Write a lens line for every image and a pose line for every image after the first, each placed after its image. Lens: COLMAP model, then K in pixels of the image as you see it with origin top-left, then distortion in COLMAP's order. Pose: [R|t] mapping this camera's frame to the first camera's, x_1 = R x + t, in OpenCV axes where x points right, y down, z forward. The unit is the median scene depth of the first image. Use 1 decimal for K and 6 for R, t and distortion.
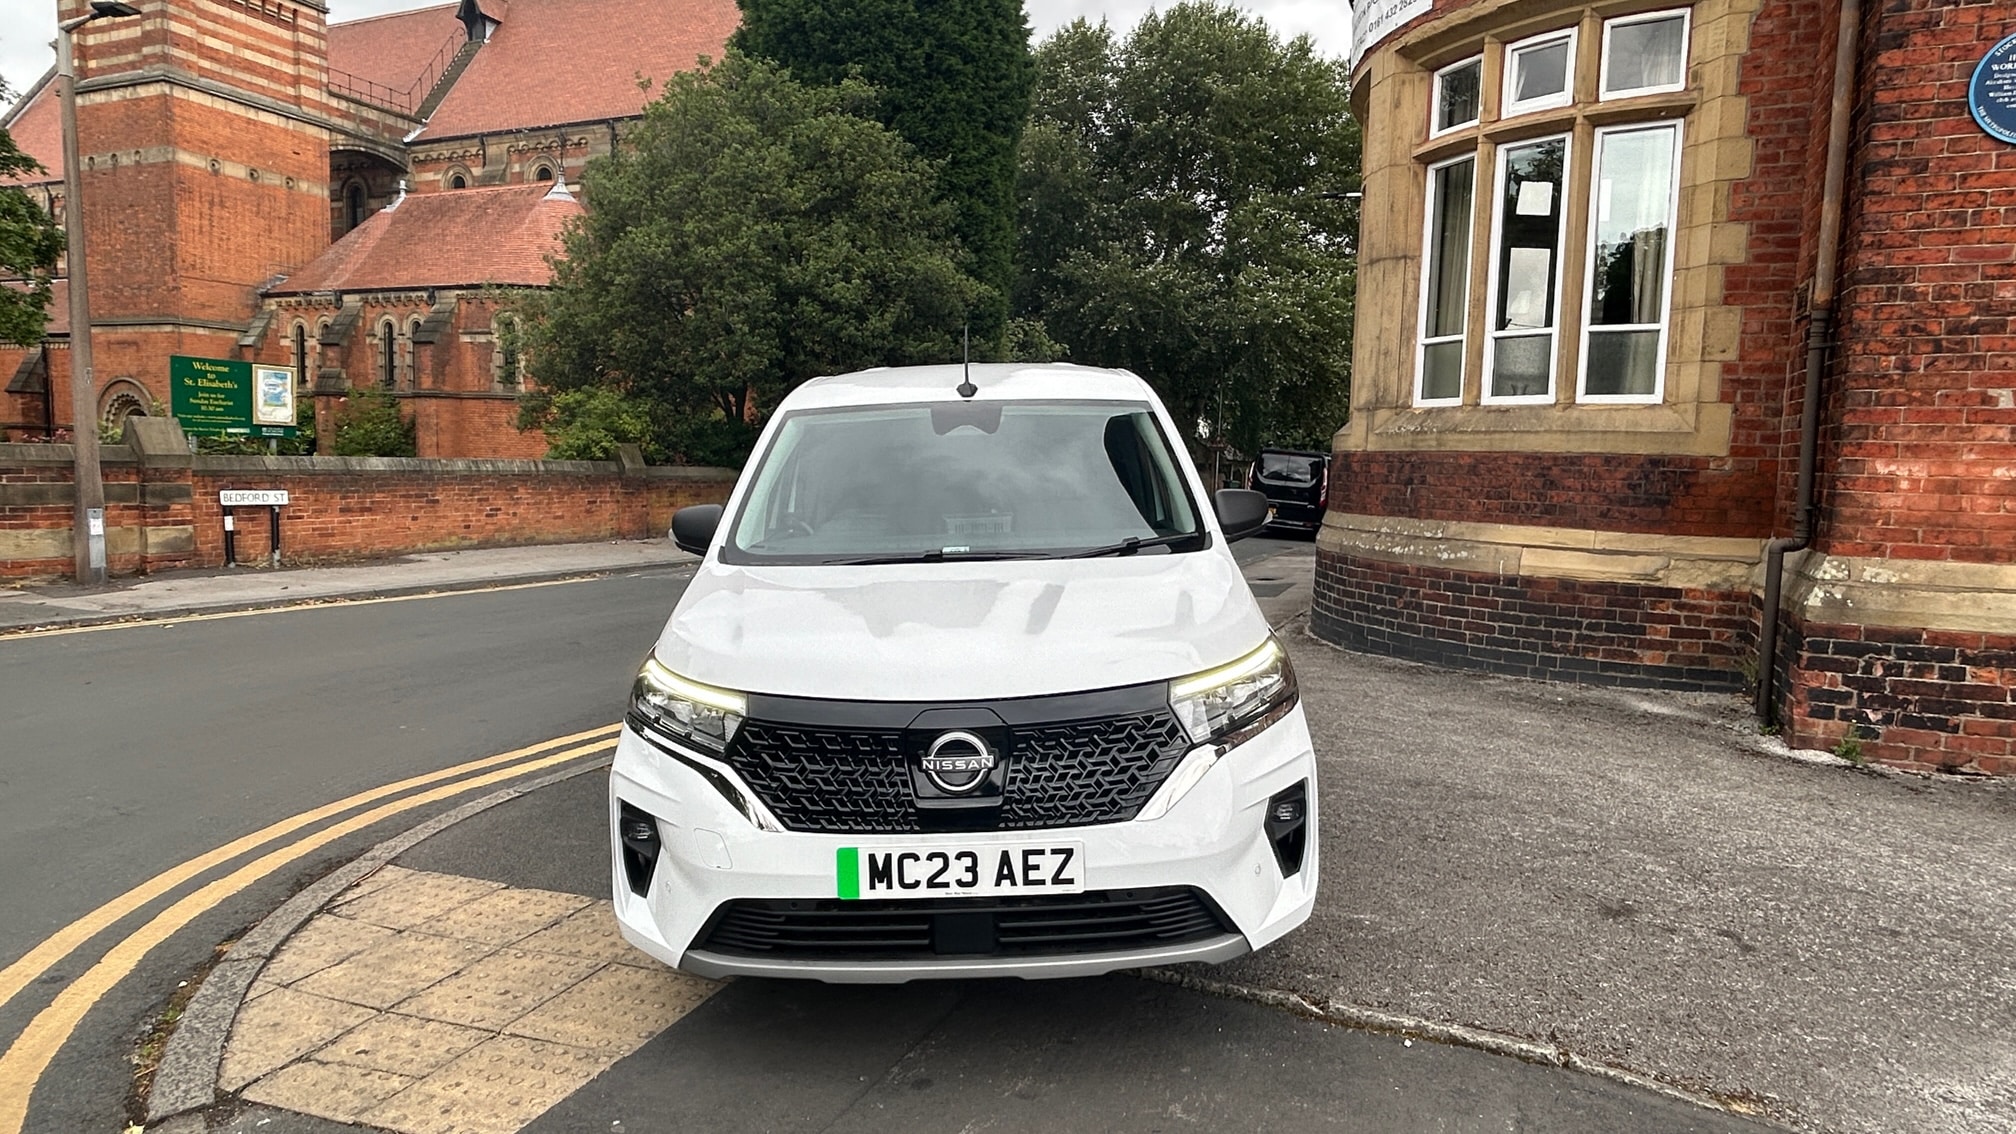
lens RADIAL K [[1155.8, 0, 1027.9], [0, 1155.8, 549.9], [0, 0, 1]] dist [0.005194, -0.003227]
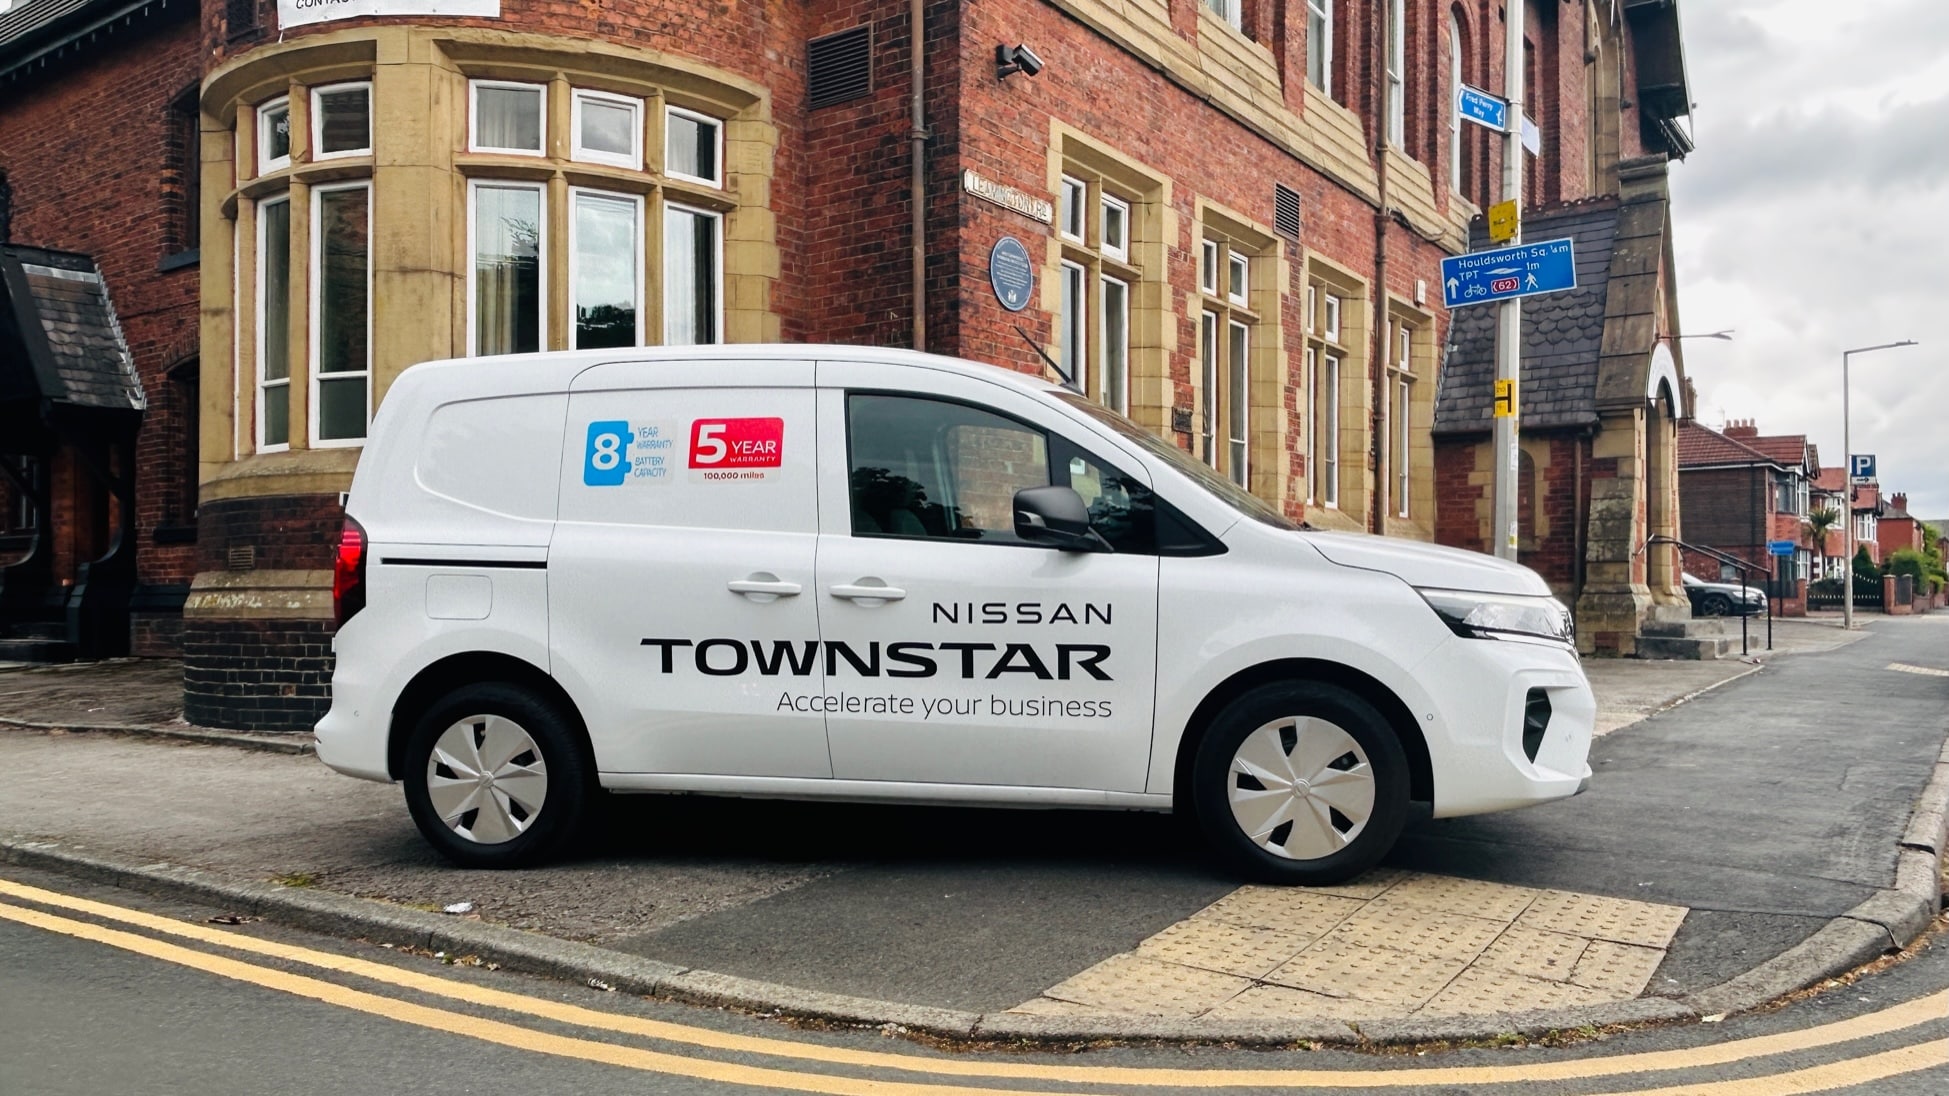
lens RADIAL K [[1396.4, 0, 1031.8], [0, 1396.4, 543.0], [0, 0, 1]] dist [0.009482, -0.007239]
pose [[0.207264, 0.010413, 0.978230, -4.797579], [0.084345, 0.996030, -0.028473, 0.125039], [-0.974642, 0.088410, 0.205563, 2.917501]]
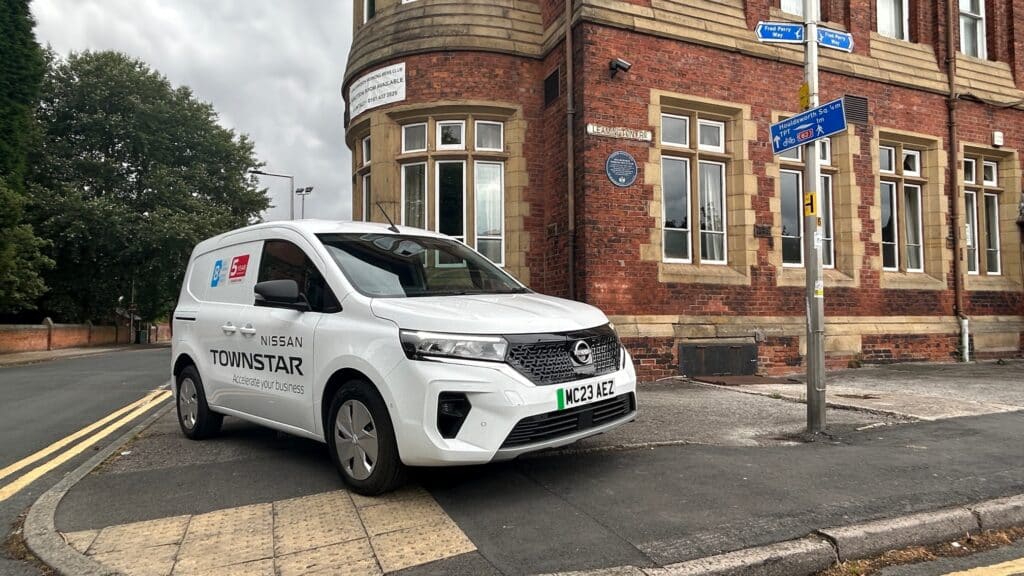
lens RADIAL K [[596.1, 0, 522.8], [0, 596.1, 277.2], [0, 0, 1]] dist [0.002277, -0.003171]
pose [[0.706764, 0.023148, 0.707071, -2.451095], [0.082480, 0.989952, -0.114853, 0.353213], [-0.702625, 0.139493, 0.697753, 0.286529]]
